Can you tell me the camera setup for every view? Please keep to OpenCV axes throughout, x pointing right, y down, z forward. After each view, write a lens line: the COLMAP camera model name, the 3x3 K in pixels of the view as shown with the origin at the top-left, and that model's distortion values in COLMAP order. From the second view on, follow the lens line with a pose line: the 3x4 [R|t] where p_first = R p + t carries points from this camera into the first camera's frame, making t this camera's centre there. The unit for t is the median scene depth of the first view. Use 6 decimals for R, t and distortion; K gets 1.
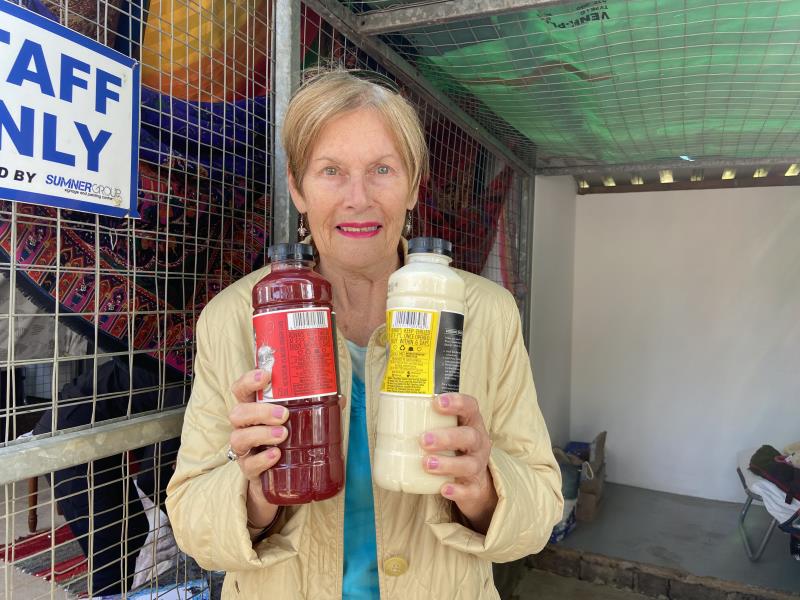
lens RADIAL K [[609.7, 0, 398.5], [0, 609.7, 305.3], [0, 0, 1]] dist [0.134788, -0.158474]
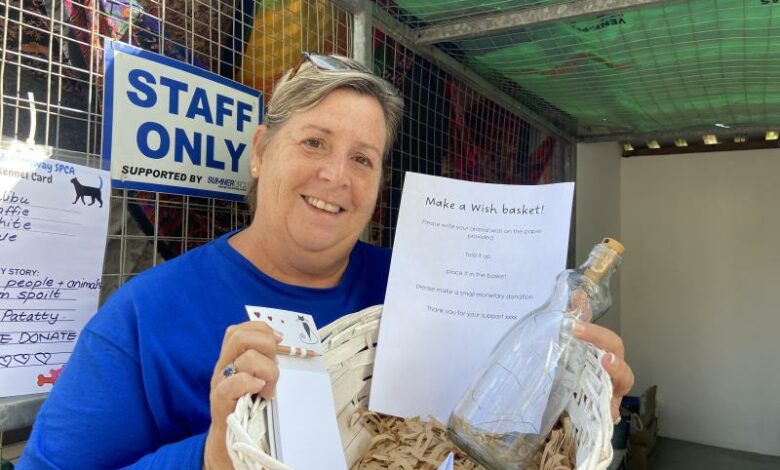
lens RADIAL K [[593.7, 0, 390.0], [0, 593.7, 235.0], [0, 0, 1]] dist [0.162662, -0.228591]
pose [[0.994722, -0.011333, -0.101976, 0.002542], [0.006428, 0.998812, -0.048308, -0.000343], [0.102402, 0.047397, 0.993613, -0.160973]]
